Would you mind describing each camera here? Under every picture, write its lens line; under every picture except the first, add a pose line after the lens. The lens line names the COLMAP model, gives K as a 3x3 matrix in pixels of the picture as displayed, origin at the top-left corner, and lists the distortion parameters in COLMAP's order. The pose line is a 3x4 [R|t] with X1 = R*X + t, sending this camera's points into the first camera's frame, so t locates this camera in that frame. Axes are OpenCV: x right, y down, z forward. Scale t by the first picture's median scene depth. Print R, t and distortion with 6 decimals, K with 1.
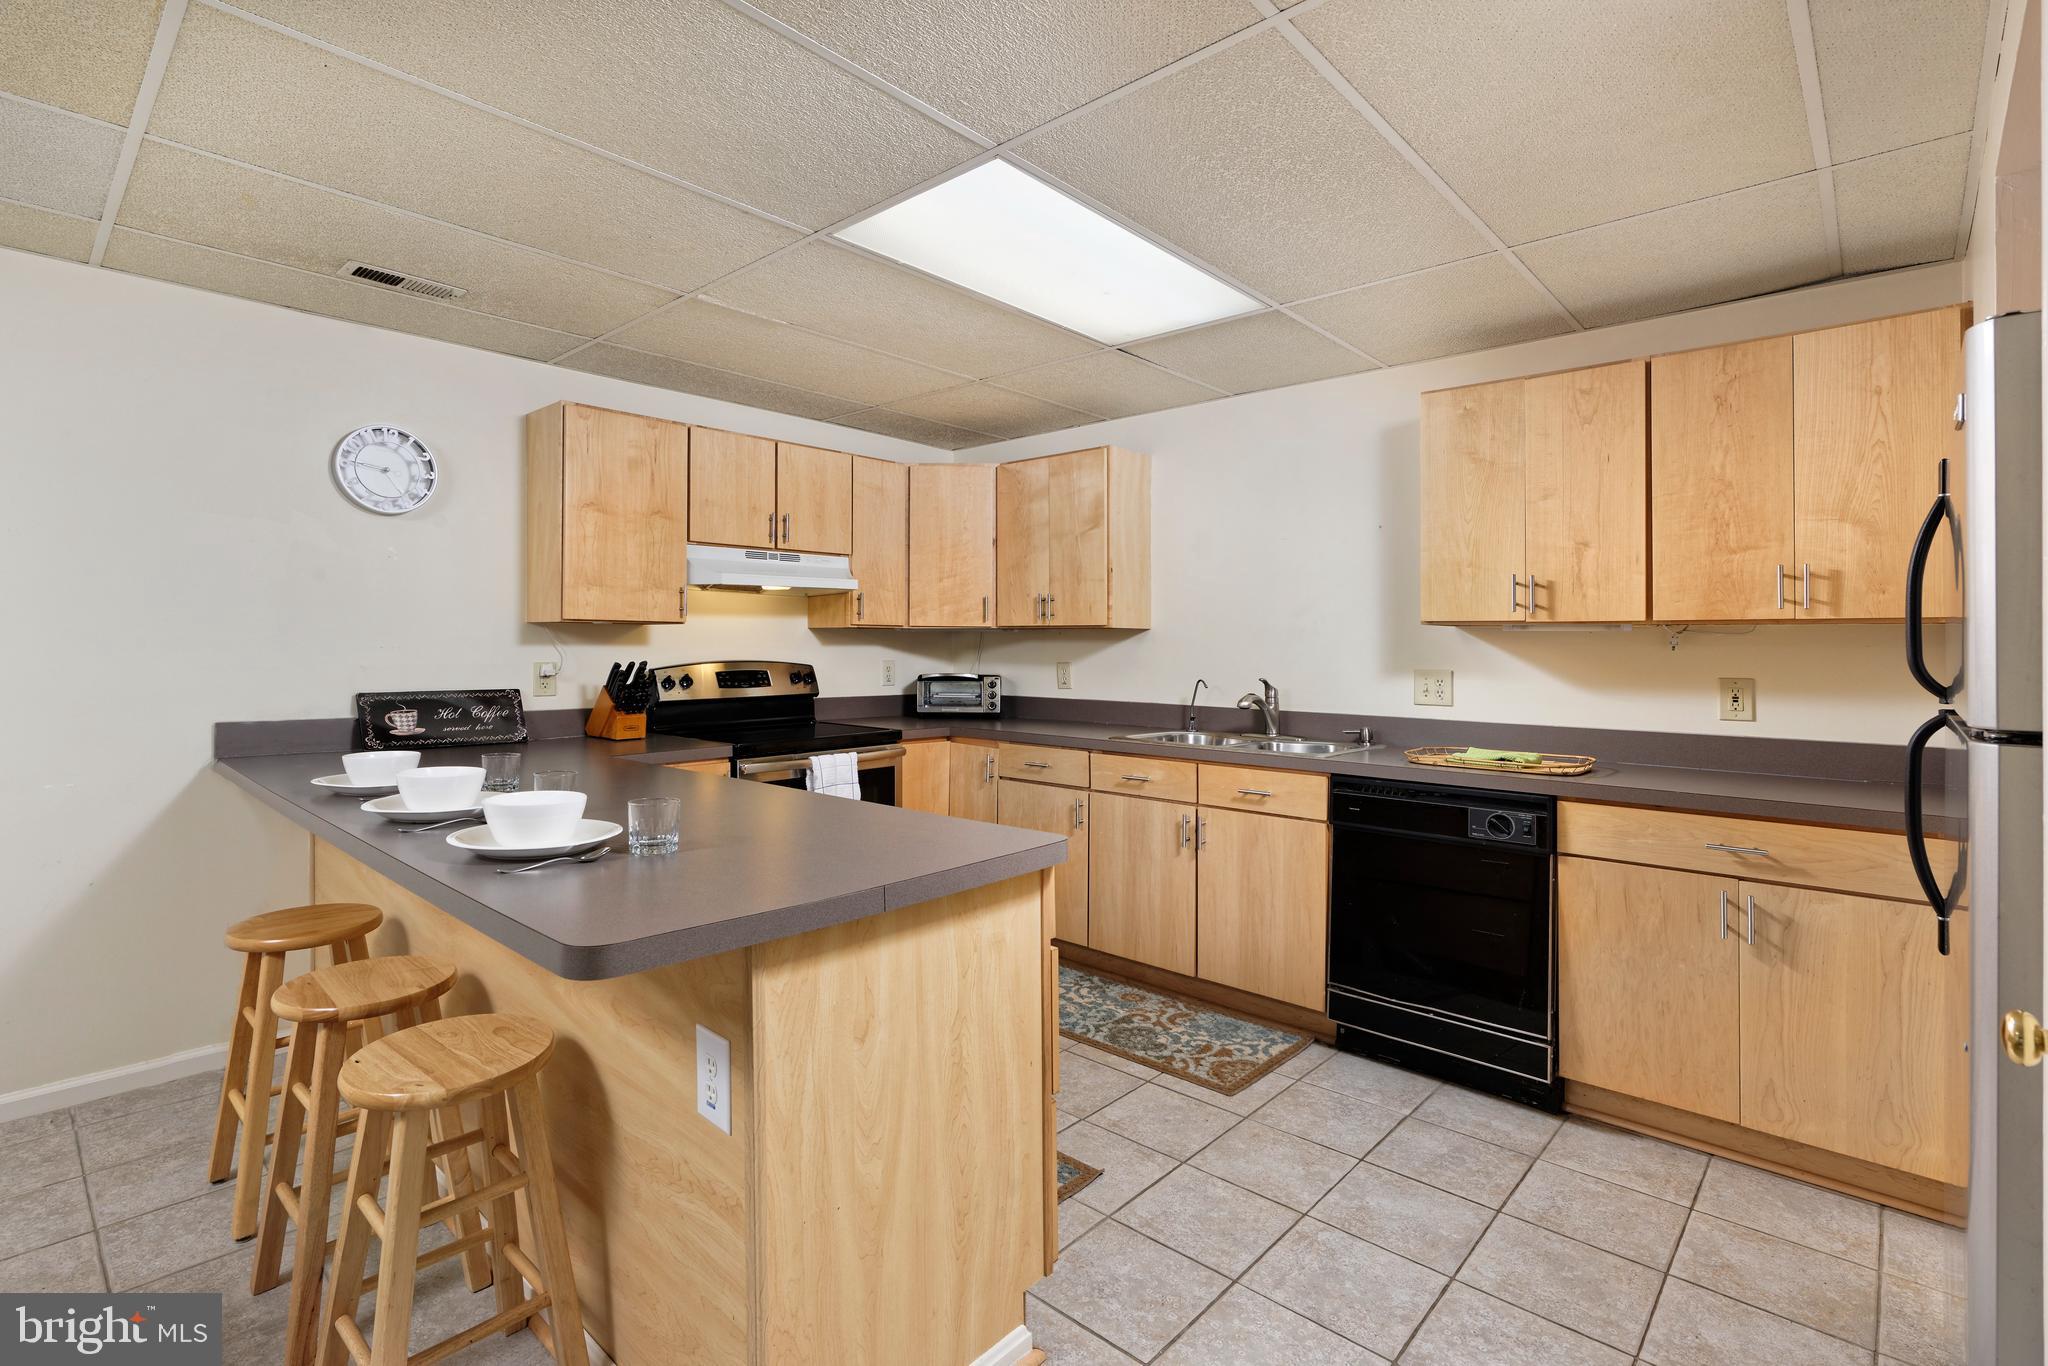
lens RADIAL K [[994.4, 0, 989.6], [0, 994.4, 665.1], [0, 0, 1]] dist [-0.004939, -0.000178]
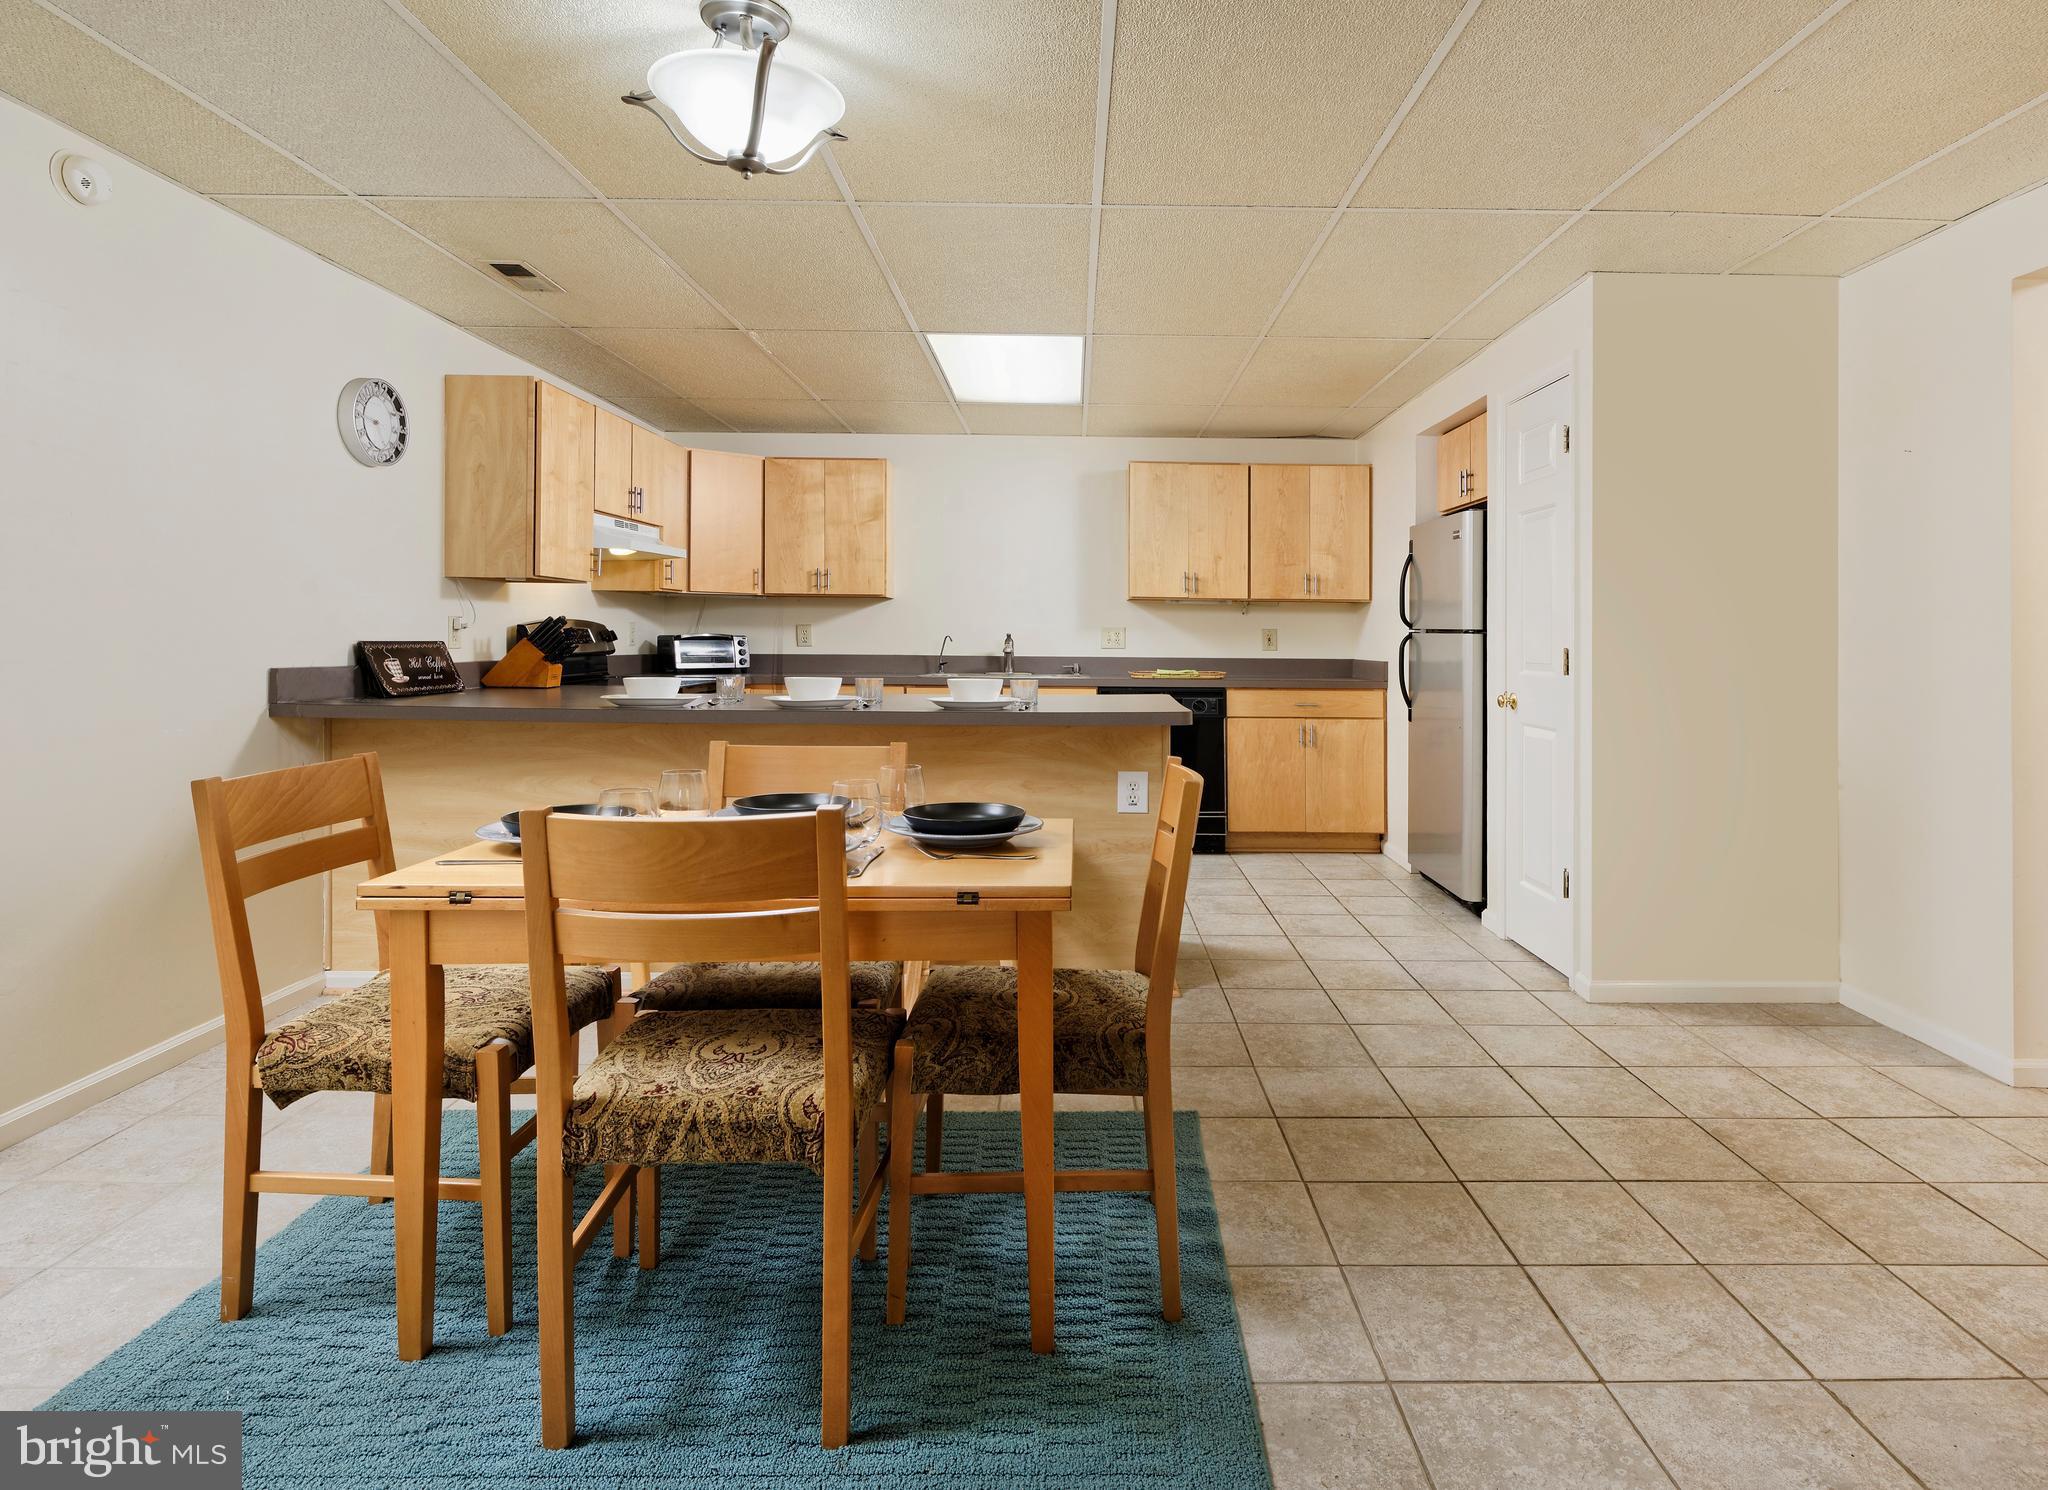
lens RADIAL K [[901.1, 0, 1144.3], [0, 901.1, 650.1], [0, 0, 1]] dist [-0.002201, -0.000581]
pose [[0.763687, -0.013942, 0.645436, -0.600277], [0.005537, 0.999871, 0.015048, 0.026734], [-0.645563, -0.007918, 0.763666, -0.211999]]
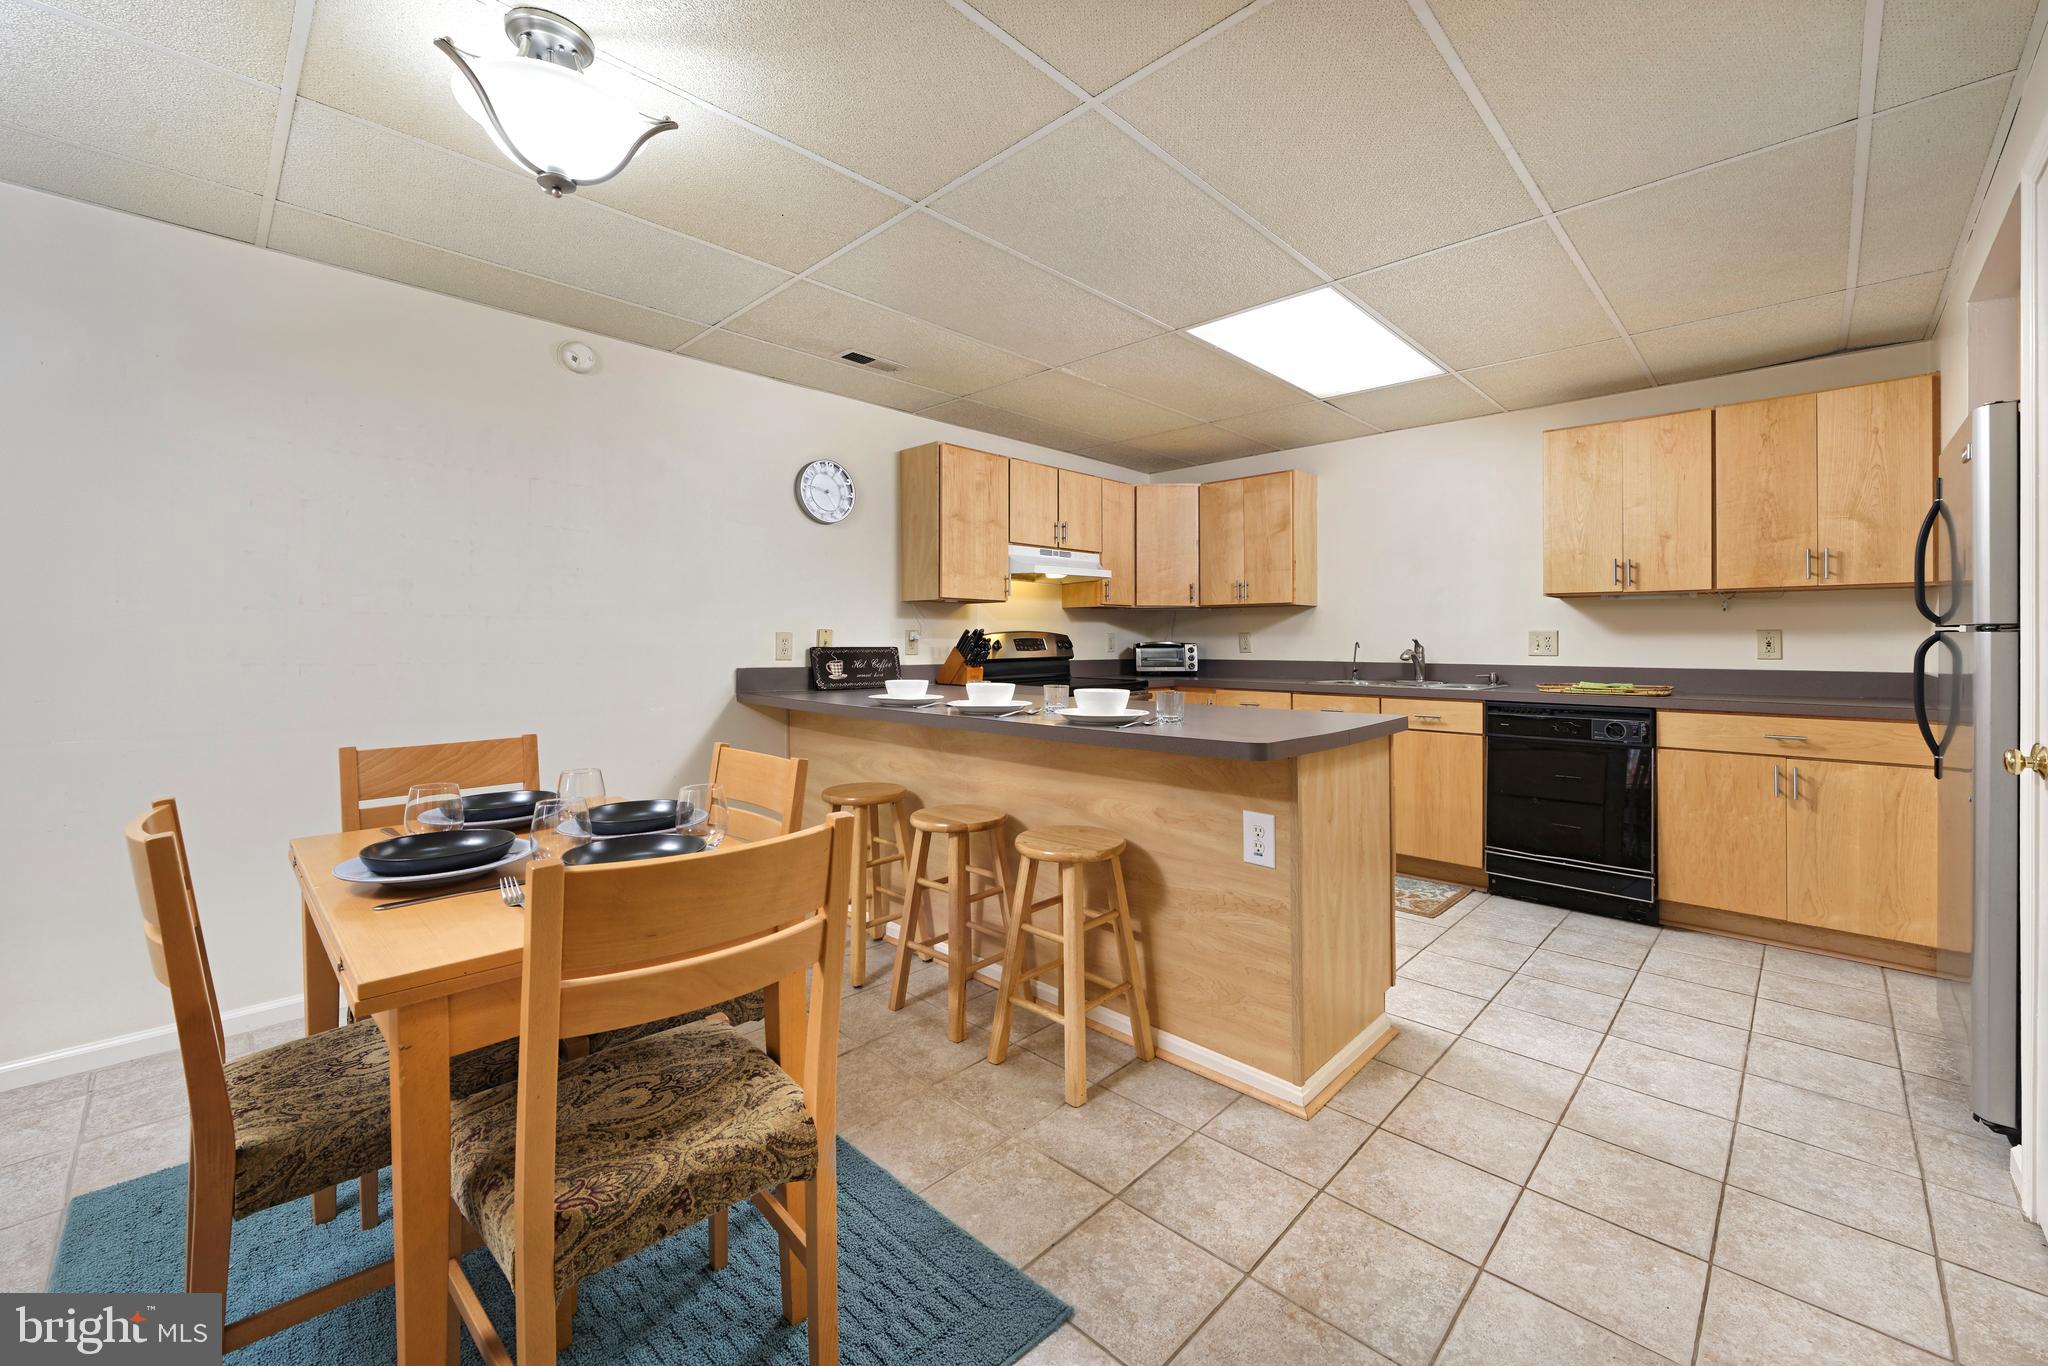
lens RADIAL K [[813.1, 0, 1118.5], [0, 813.1, 658.6], [0, 0, 1]] dist [-0.004061, -0.000333]
pose [[0.999815, -0.010919, 0.015854, -0.210876], [0.010710, 0.999855, 0.013232, 0.029711], [-0.015996, -0.013060, 0.999787, -0.162462]]
